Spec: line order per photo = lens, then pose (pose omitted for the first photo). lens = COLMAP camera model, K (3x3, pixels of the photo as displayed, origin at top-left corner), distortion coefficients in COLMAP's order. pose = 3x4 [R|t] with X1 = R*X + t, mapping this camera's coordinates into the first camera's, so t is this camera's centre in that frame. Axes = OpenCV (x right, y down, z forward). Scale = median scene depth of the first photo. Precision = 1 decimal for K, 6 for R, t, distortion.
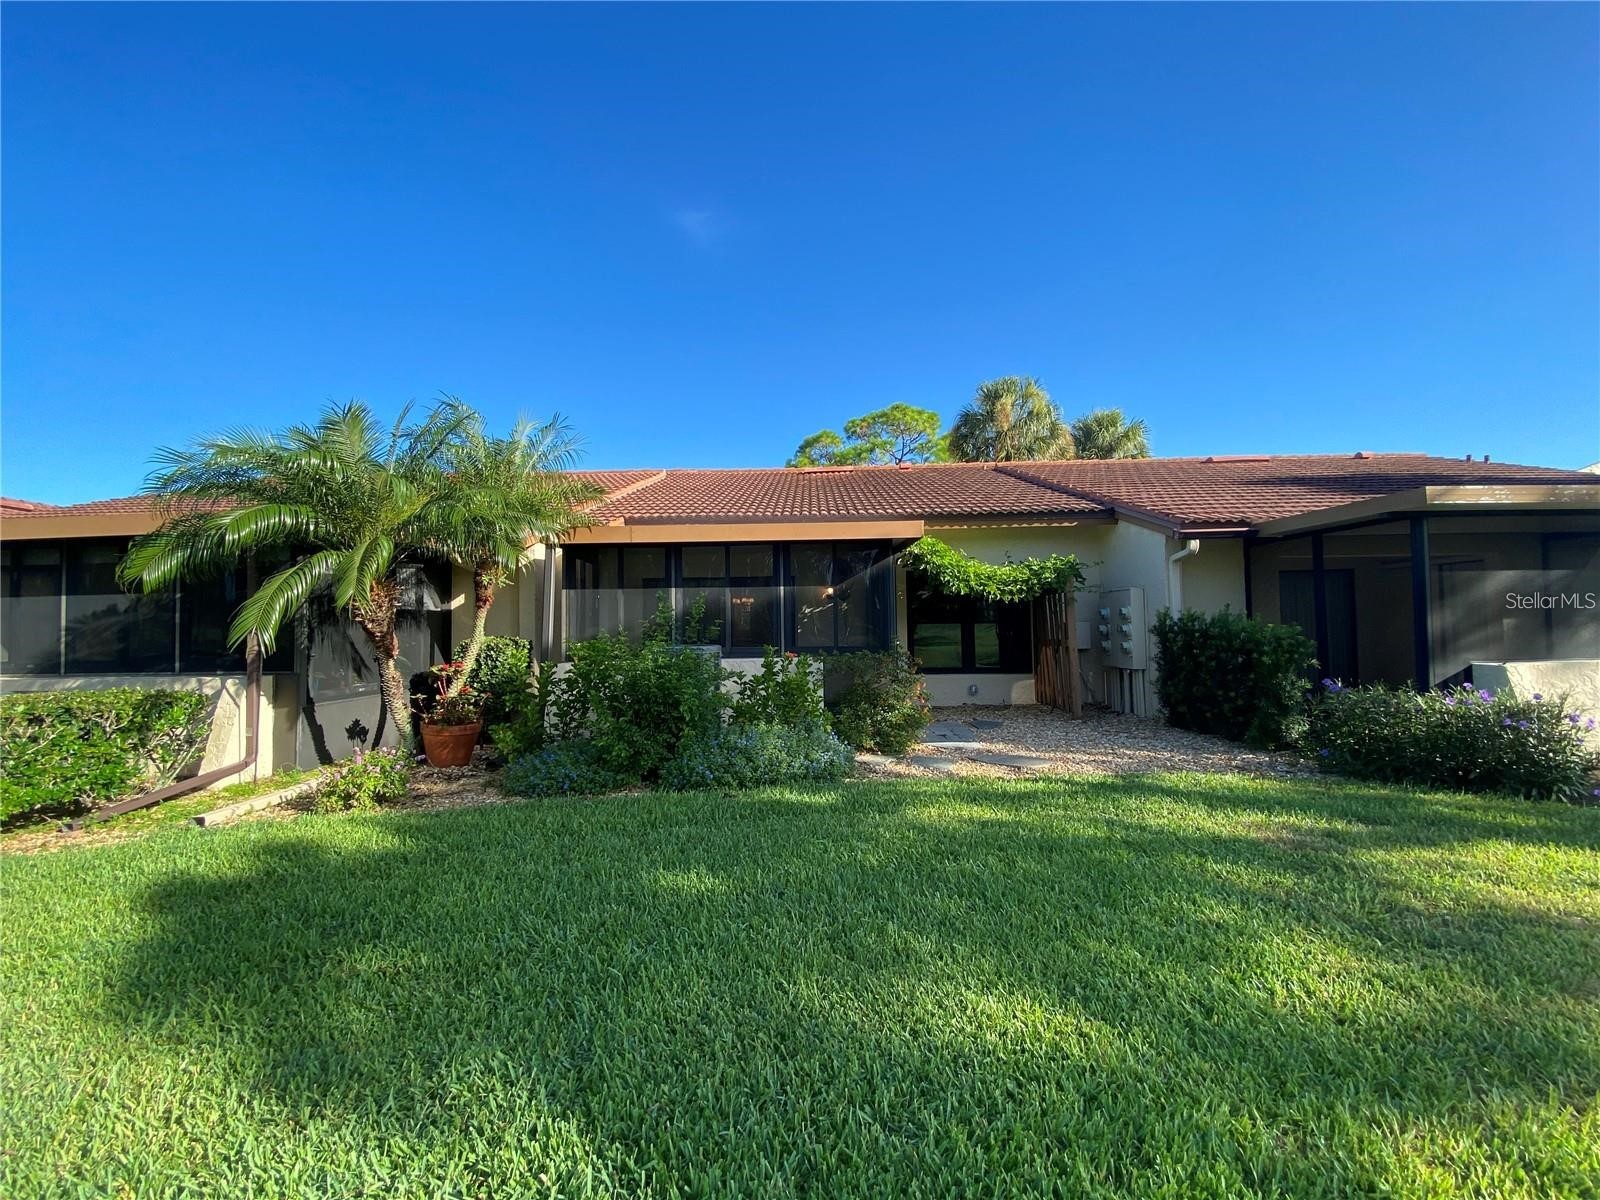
lens RADIAL K [[650.1, 0, 796.8], [0, 650.1, 597.1], [0, 0, 1]] dist [0.018359, -0.019824]
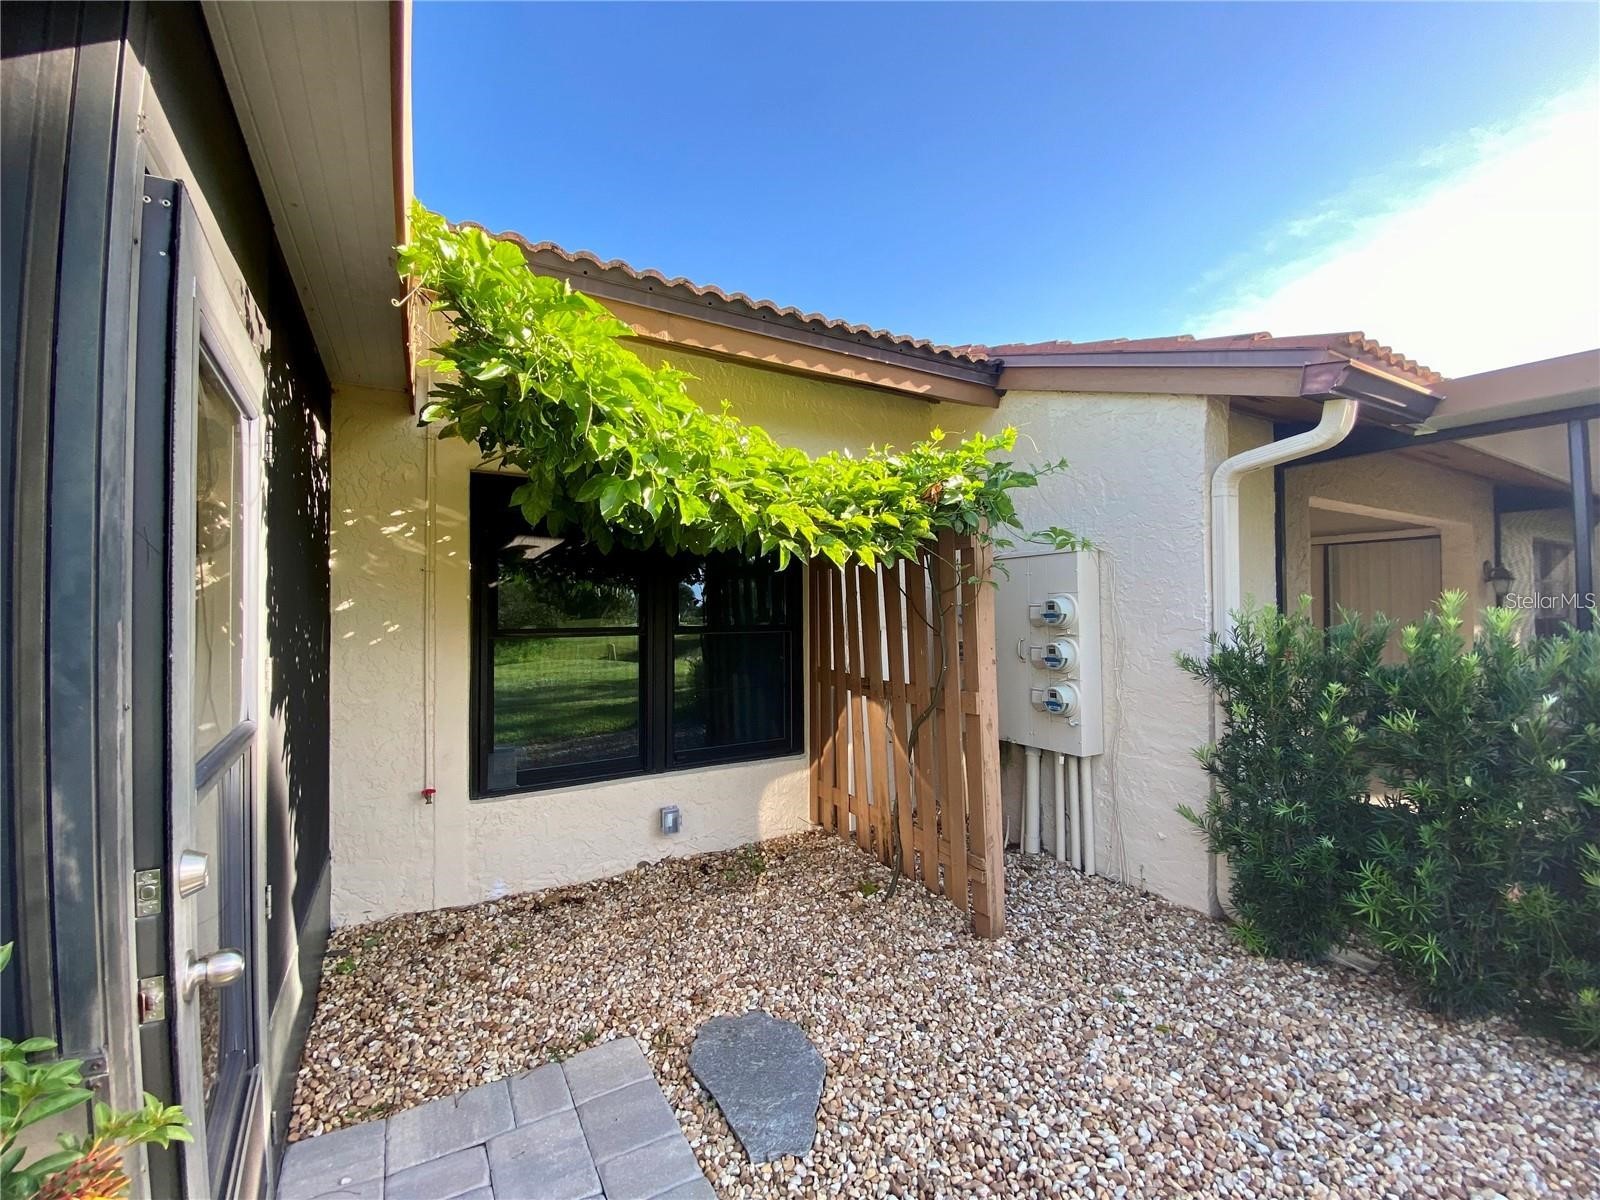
lens RADIAL K [[650.1, 0, 796.8], [0, 650.1, 597.1], [0, 0, 1]] dist [0.018359, -0.019824]
pose [[0.842199, 0.022507, 0.538697, 0.161385], [-0.035429, 0.999279, 0.013640, 0.016389], [-0.538002, -0.030573, 0.842389, 0.774397]]
